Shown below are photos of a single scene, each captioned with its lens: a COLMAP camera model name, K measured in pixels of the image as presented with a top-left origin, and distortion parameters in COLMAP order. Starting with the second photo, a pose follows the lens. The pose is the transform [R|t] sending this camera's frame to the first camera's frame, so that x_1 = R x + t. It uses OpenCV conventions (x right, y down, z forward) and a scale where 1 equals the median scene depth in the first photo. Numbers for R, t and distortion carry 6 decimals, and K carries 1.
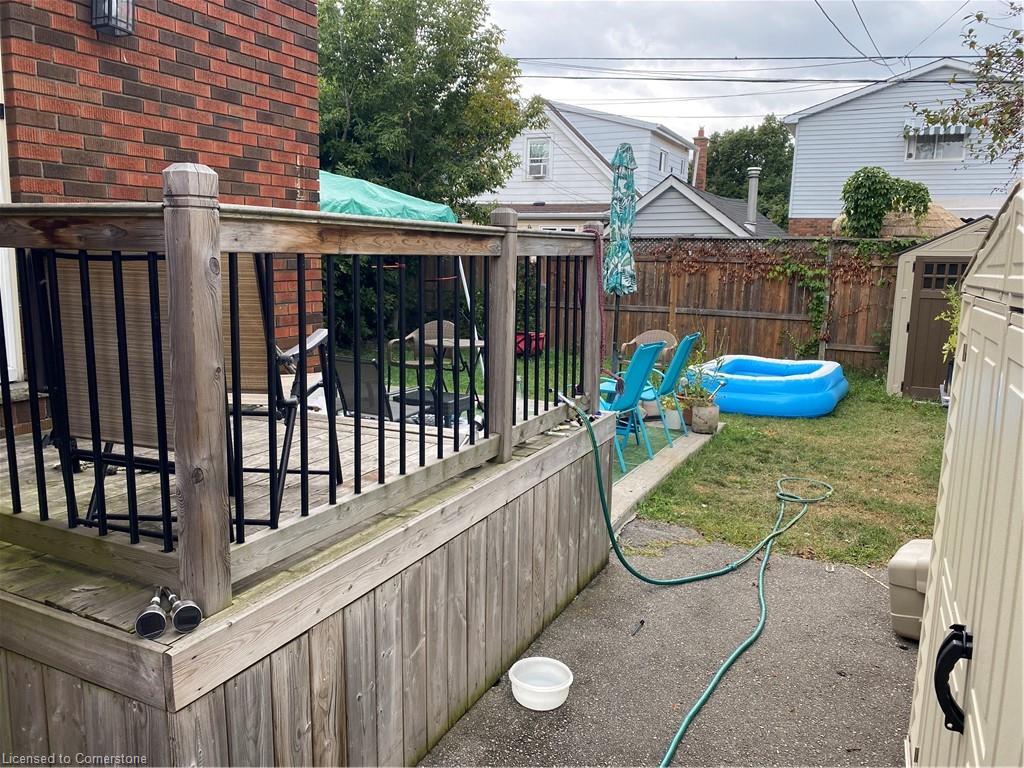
lens RADIAL K [[786.5, 0, 512.5], [0, 786.5, 388.1], [0, 0, 1]] dist [-0.004539, 0.004986]
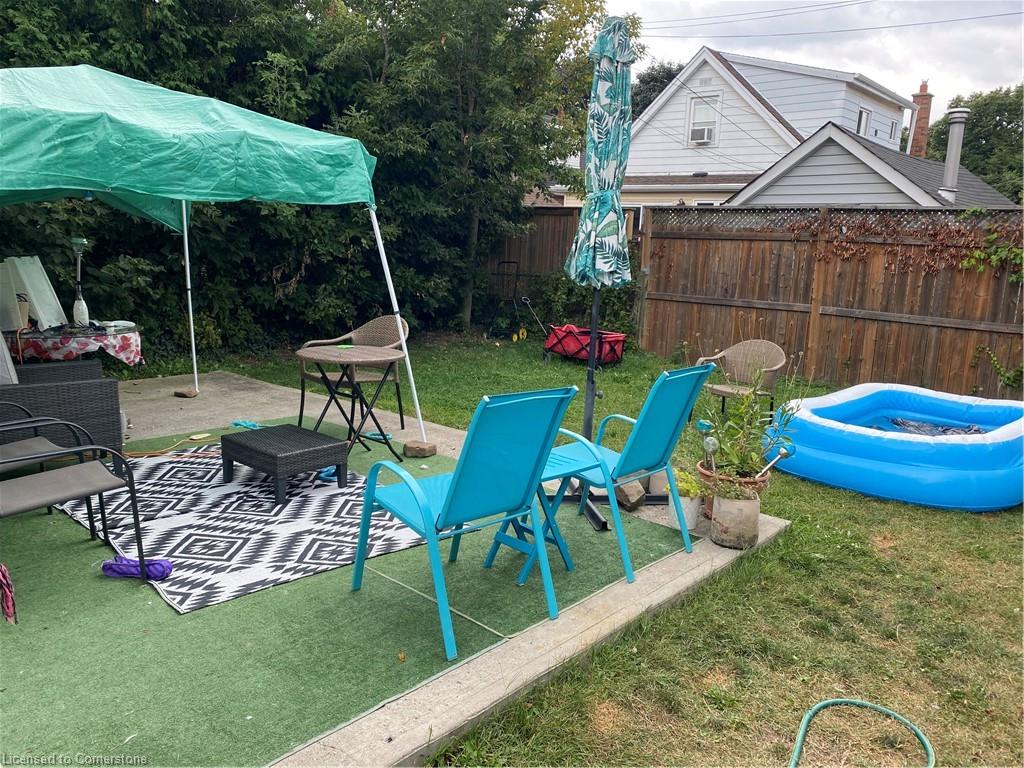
lens RADIAL K [[786.5, 0, 512.3], [0, 786.5, 377.6], [0, 0, 1]] dist [-0.004539, 0.004986]
pose [[0.964179, 0.062192, -0.257860, 0.131229], [-0.060247, 0.998064, 0.015447, -0.032890], [0.258321, 0.000642, 0.966059, 0.245937]]
